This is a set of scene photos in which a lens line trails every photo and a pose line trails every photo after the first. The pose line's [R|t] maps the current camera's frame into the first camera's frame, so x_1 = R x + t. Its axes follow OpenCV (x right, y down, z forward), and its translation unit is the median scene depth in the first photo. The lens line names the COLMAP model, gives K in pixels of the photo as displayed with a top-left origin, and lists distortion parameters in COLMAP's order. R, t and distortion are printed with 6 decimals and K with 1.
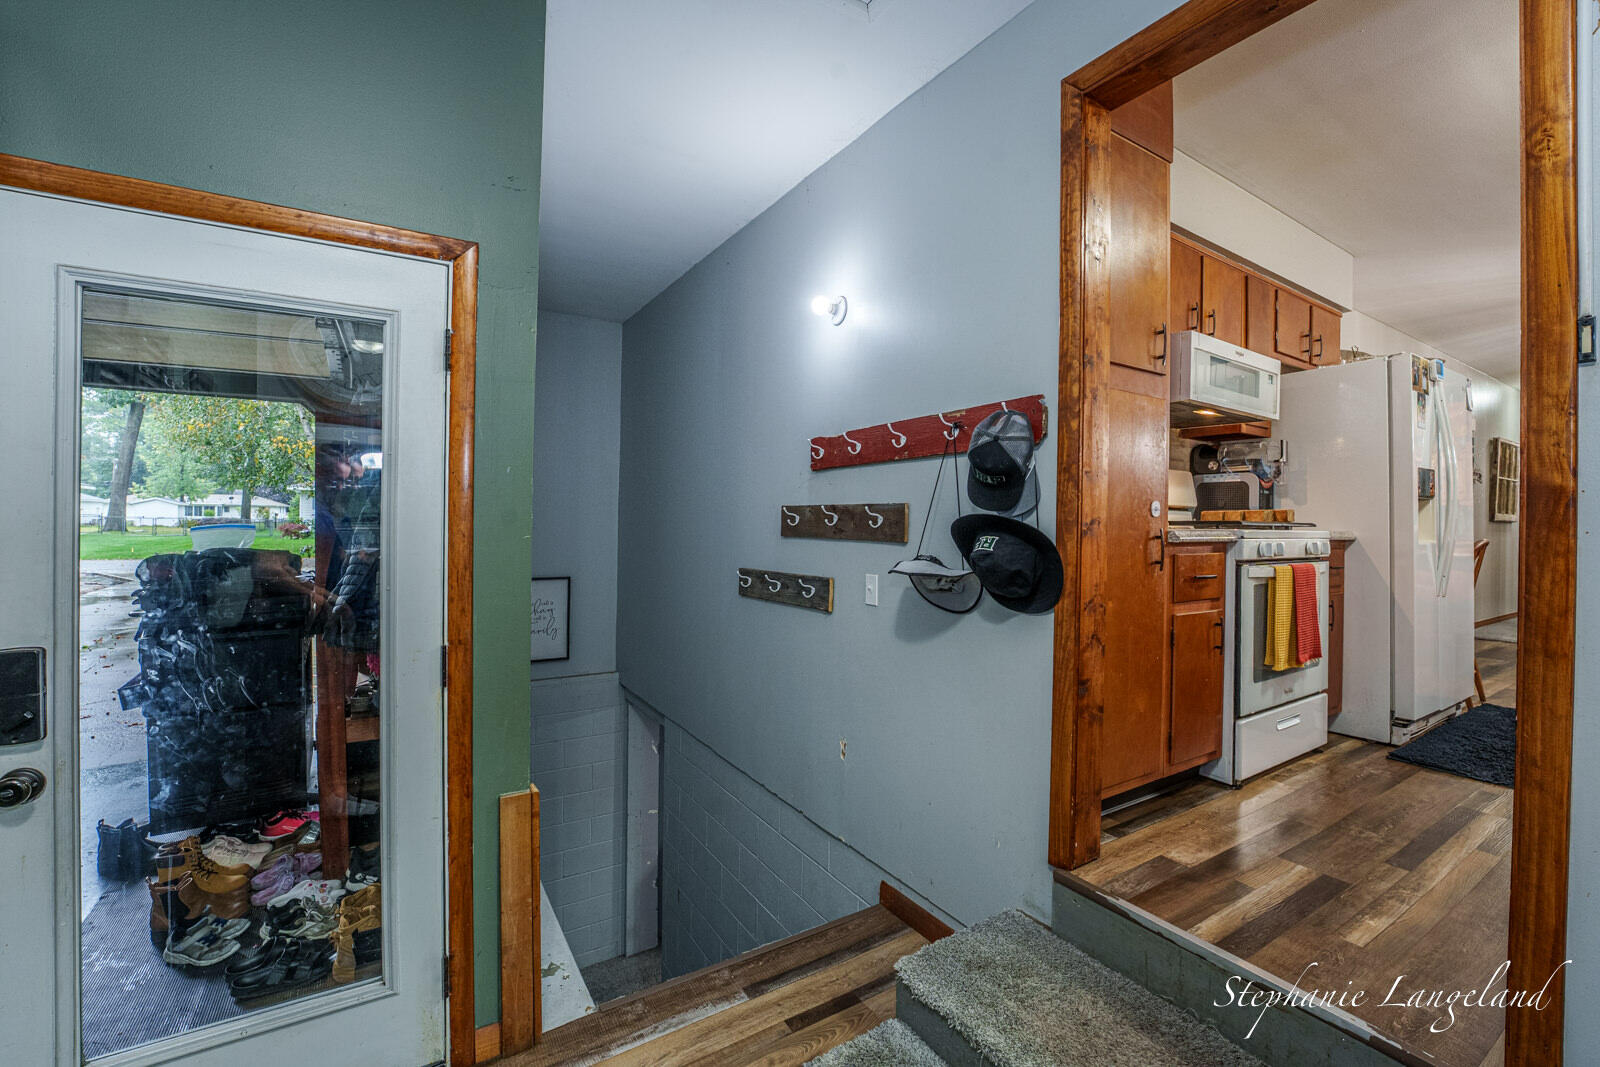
lens RADIAL K [[657.0, 0, 805.2], [0, 657.0, 531.3], [0, 0, 1]] dist [-0.025150, 0.000022]
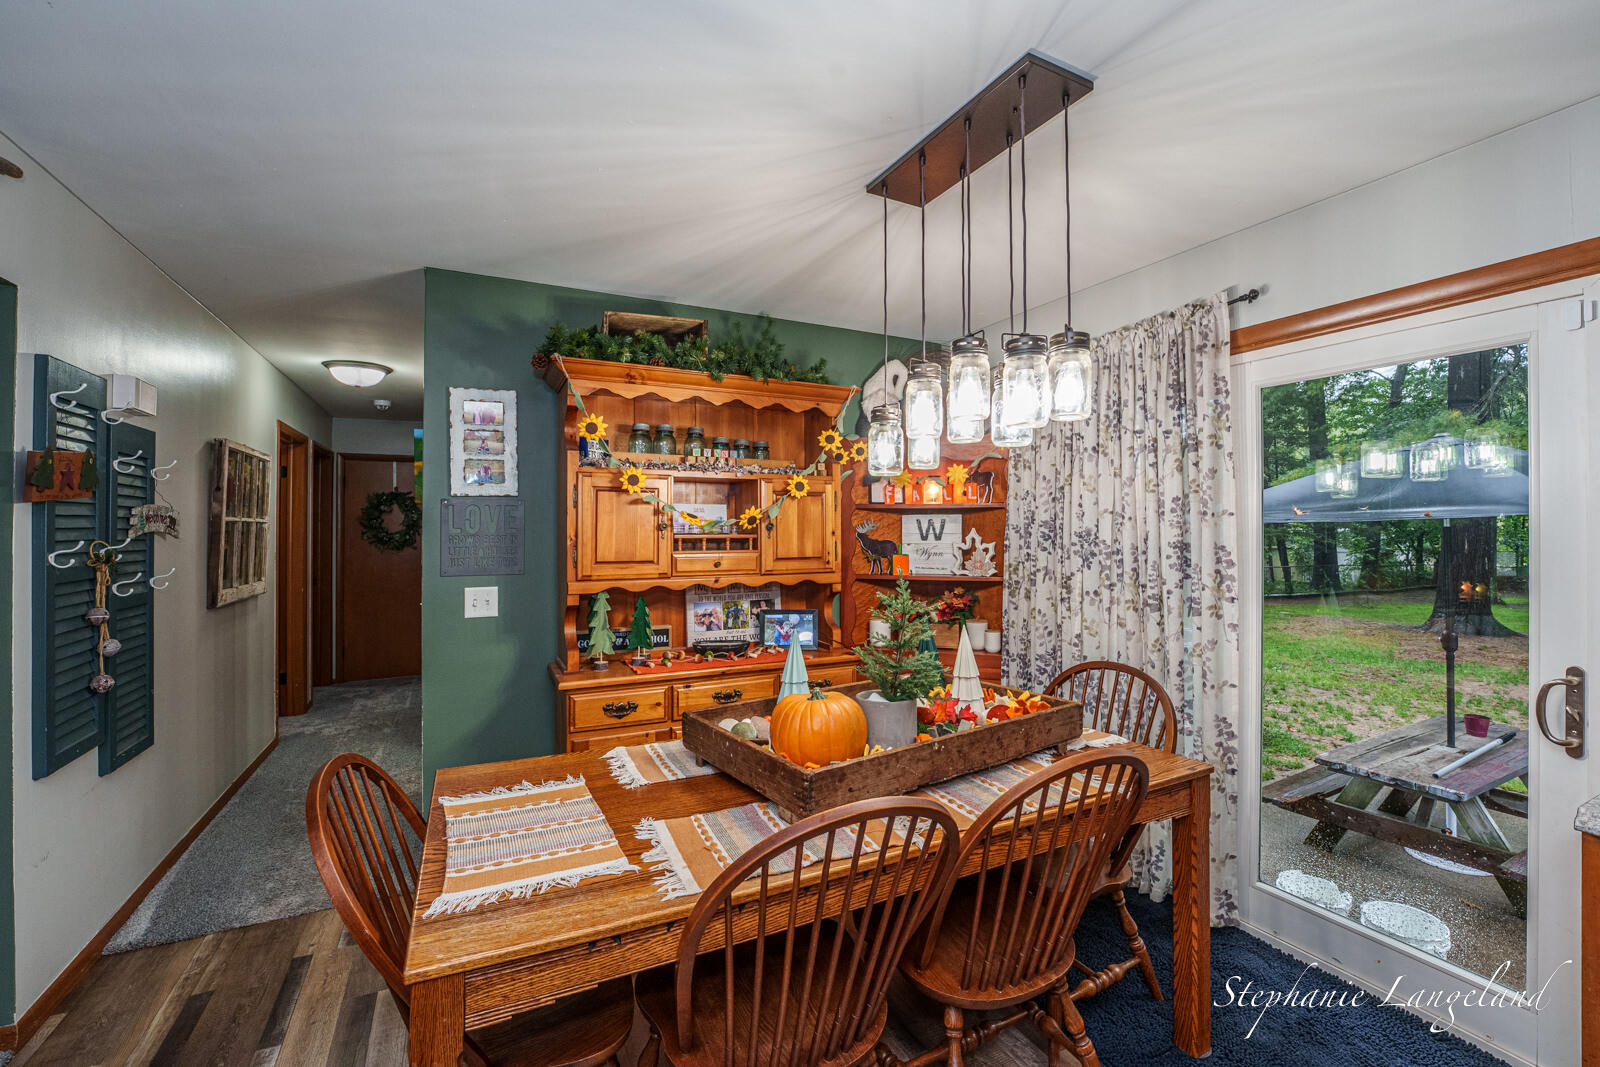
lens RADIAL K [[657.0, 0, 794.6], [0, 657.0, 520.6], [0, 0, 1]] dist [-0.025150, 0.000022]
pose [[0.091682, 0.006842, 0.995765, 0.627417], [0.006555, 0.999951, -0.007475, -0.077037], [-0.995767, 0.007212, 0.091633, 0.510407]]
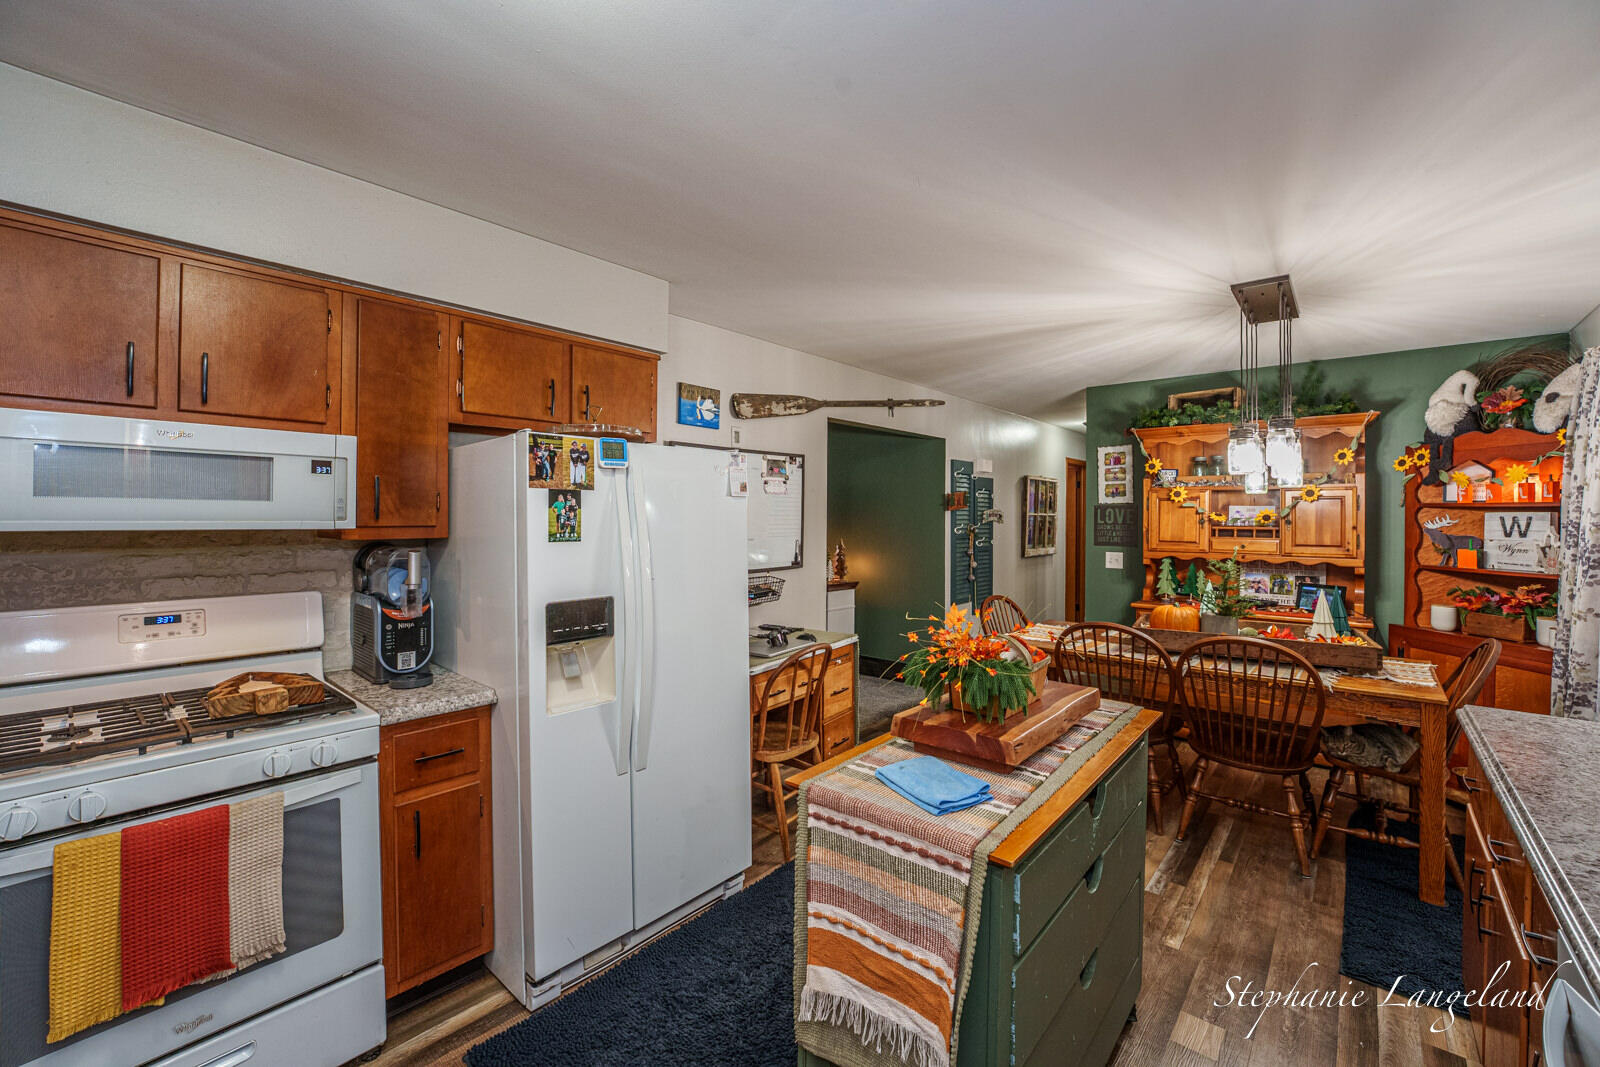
lens RADIAL K [[657.0, 0, 809.6], [0, 657.0, 511.3], [0, 0, 1]] dist [-0.025150, 0.000022]
pose [[0.953514, -0.000557, 0.301349, 0.443294], [0.002254, 0.999984, -0.005282, -0.084522], [-0.301341, 0.005716, 0.953499, 0.114051]]
